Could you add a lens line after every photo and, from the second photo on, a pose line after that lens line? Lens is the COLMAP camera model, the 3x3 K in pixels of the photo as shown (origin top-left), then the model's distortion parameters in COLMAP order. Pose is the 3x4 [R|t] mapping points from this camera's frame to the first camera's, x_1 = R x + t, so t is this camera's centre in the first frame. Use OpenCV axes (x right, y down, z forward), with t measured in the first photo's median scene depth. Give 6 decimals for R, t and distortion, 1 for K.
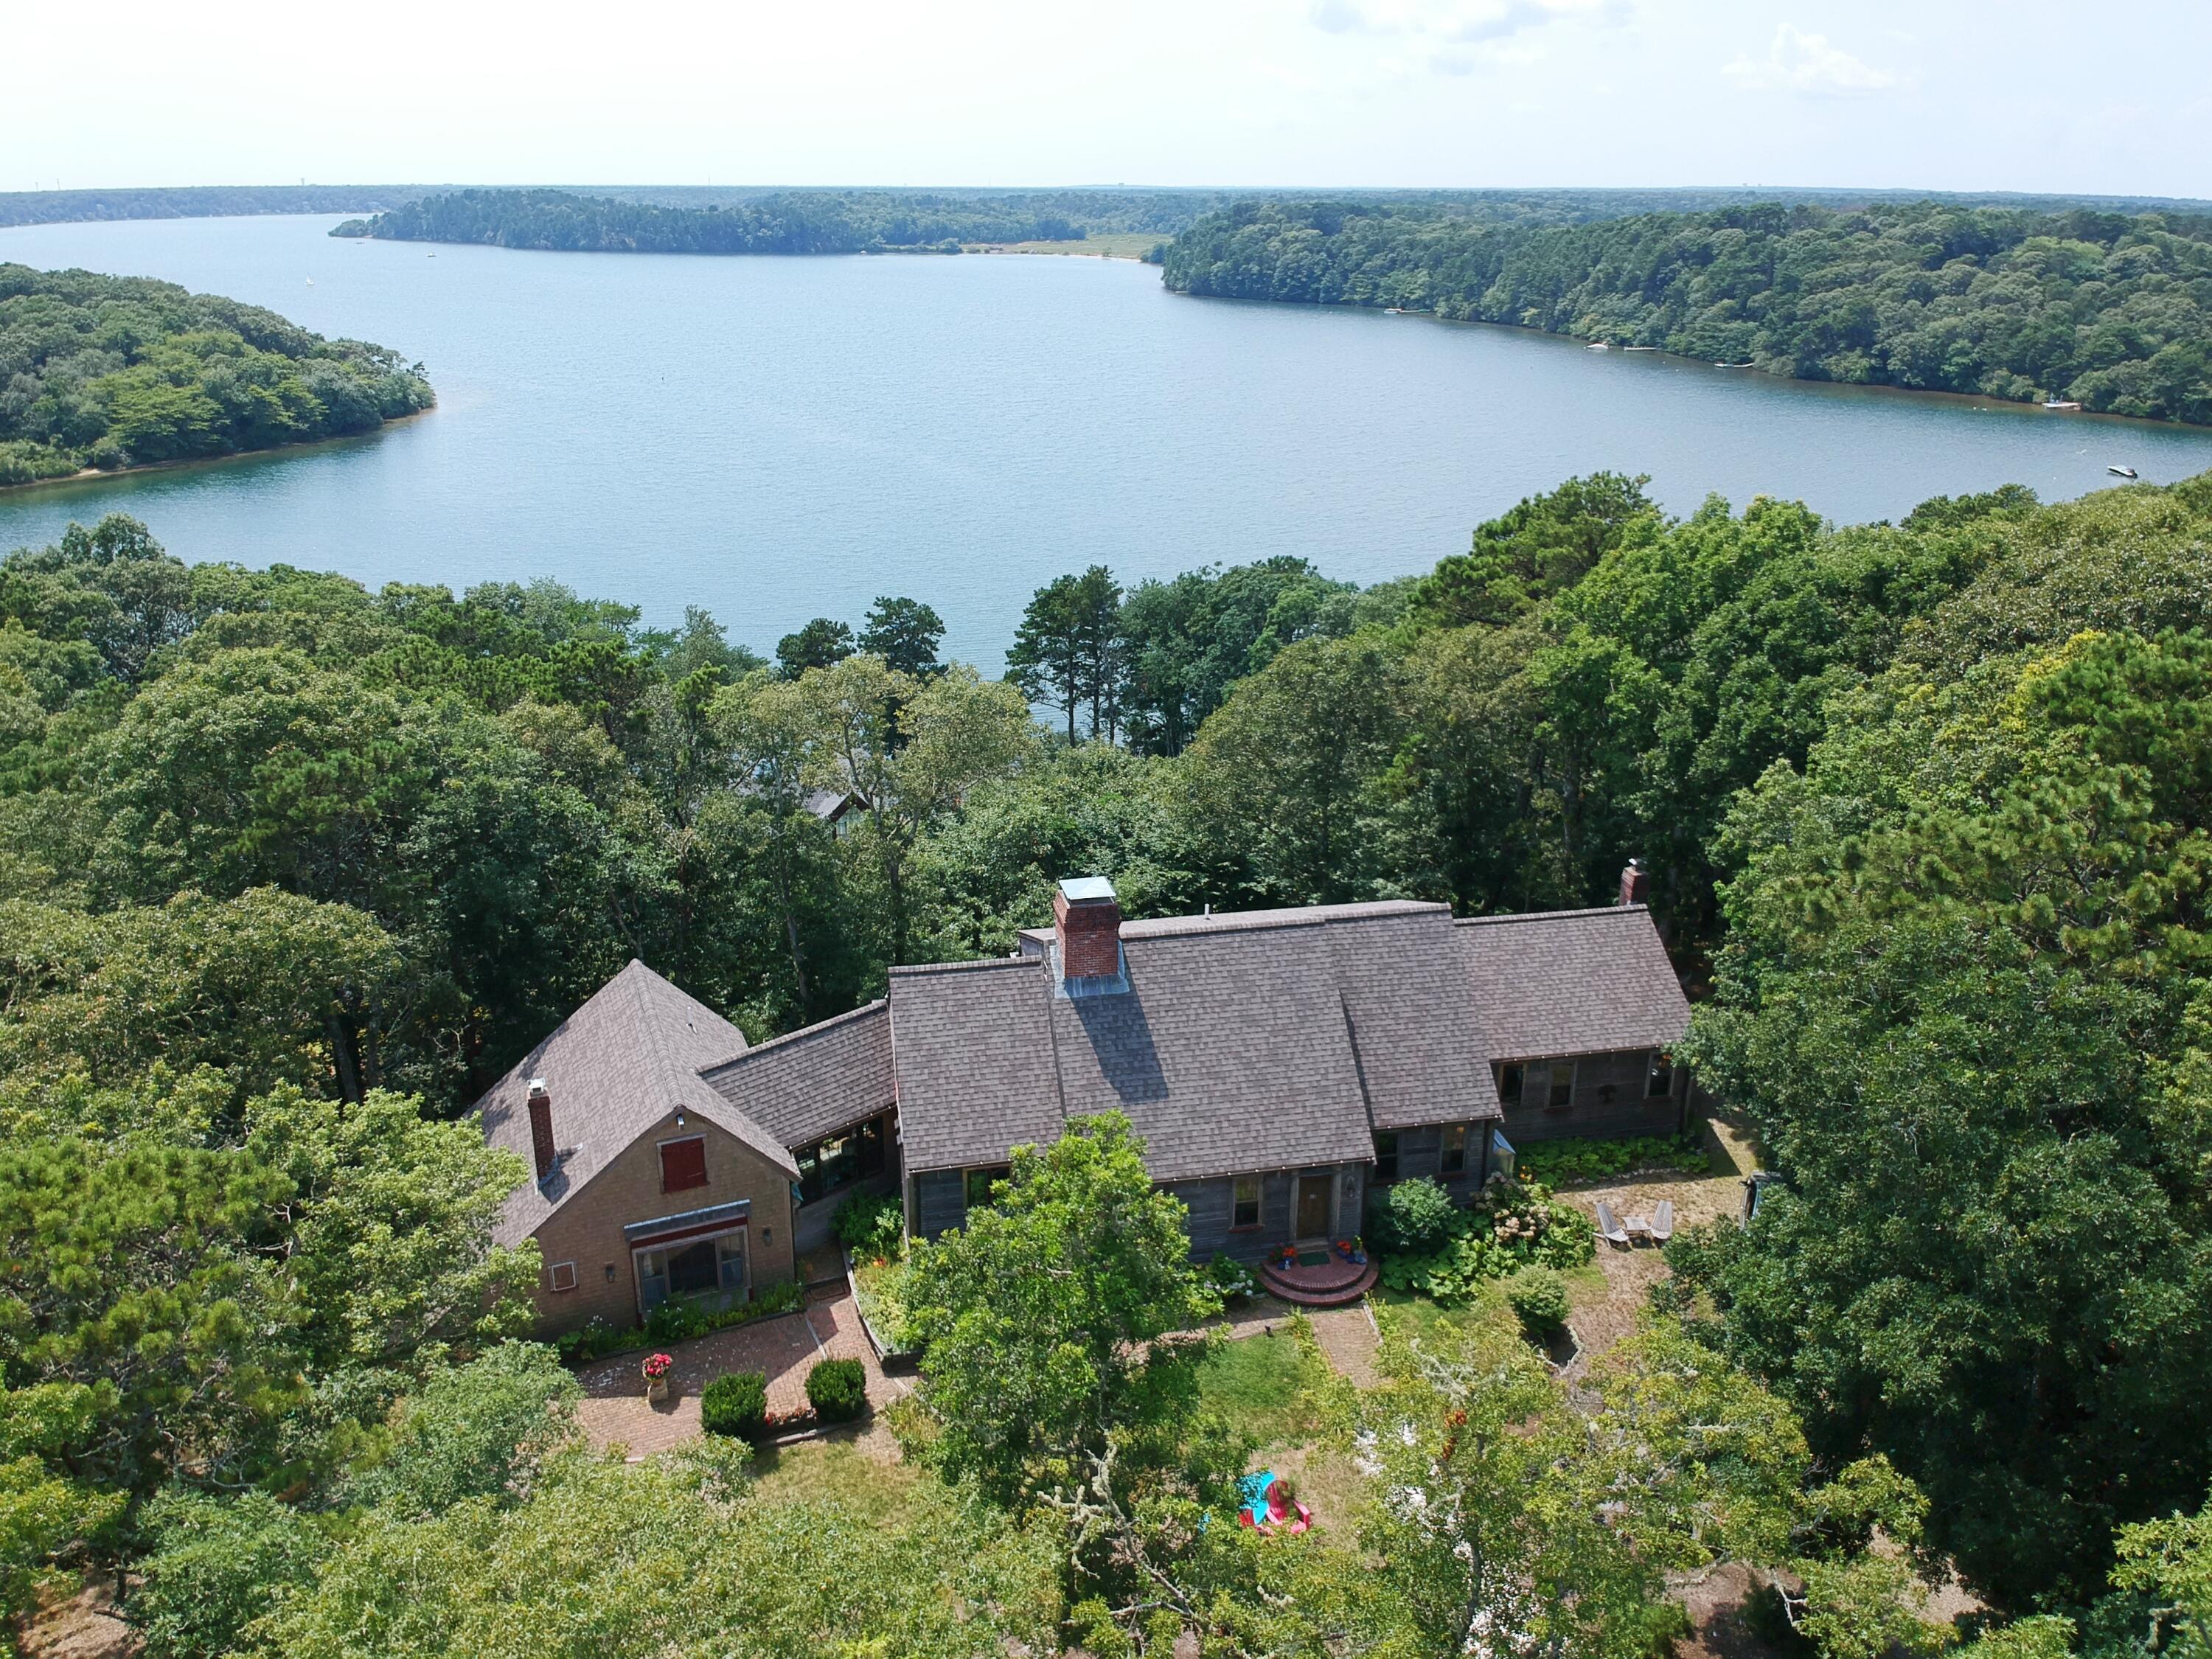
lens RADIAL K [[1675.3, 0, 1113.1], [0, 1675.3, 793.7], [0, 0, 1]] dist [0.064540, -0.131614]
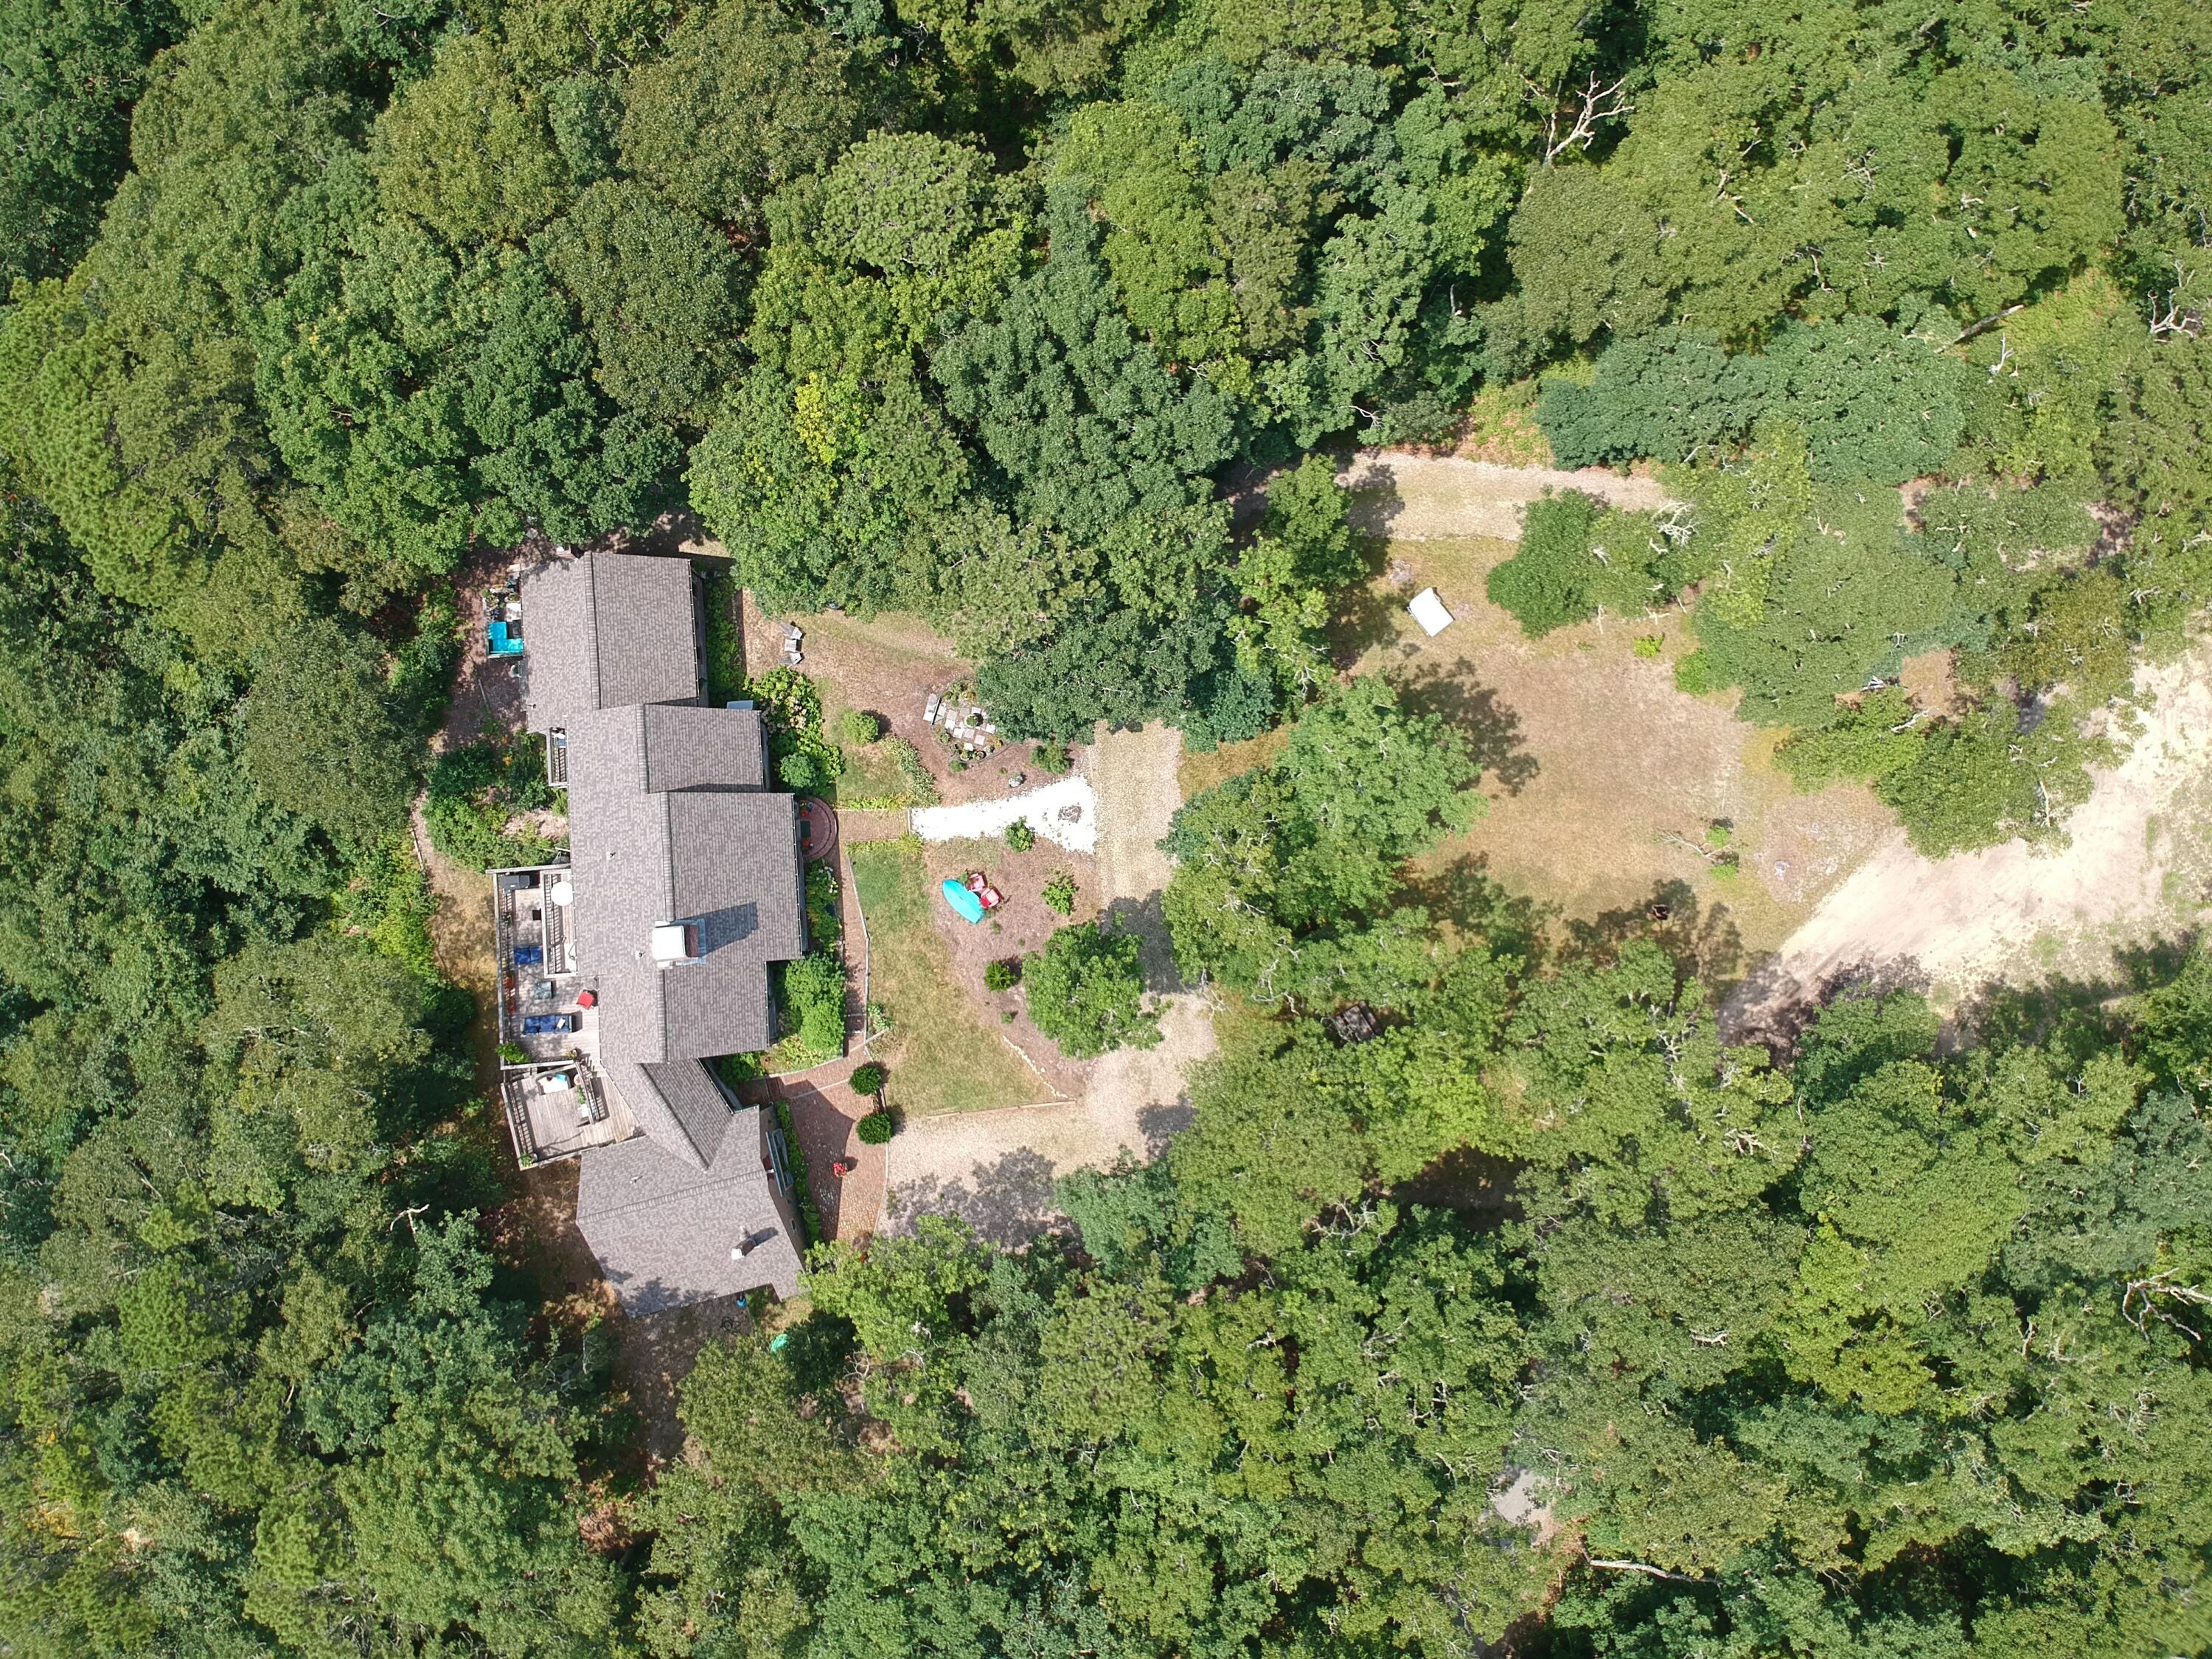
lens RADIAL K [[1565.5, 0, 1111.3], [0, 1565.5, 808.0], [0, 0, 1]] dist [0.171430, -0.347460]
pose [[0.124617, -0.988980, 0.079932, 0.031289], [0.338659, 0.118118, 0.933466, -0.888492], [-0.932620, -0.089255, 0.349647, 0.042532]]
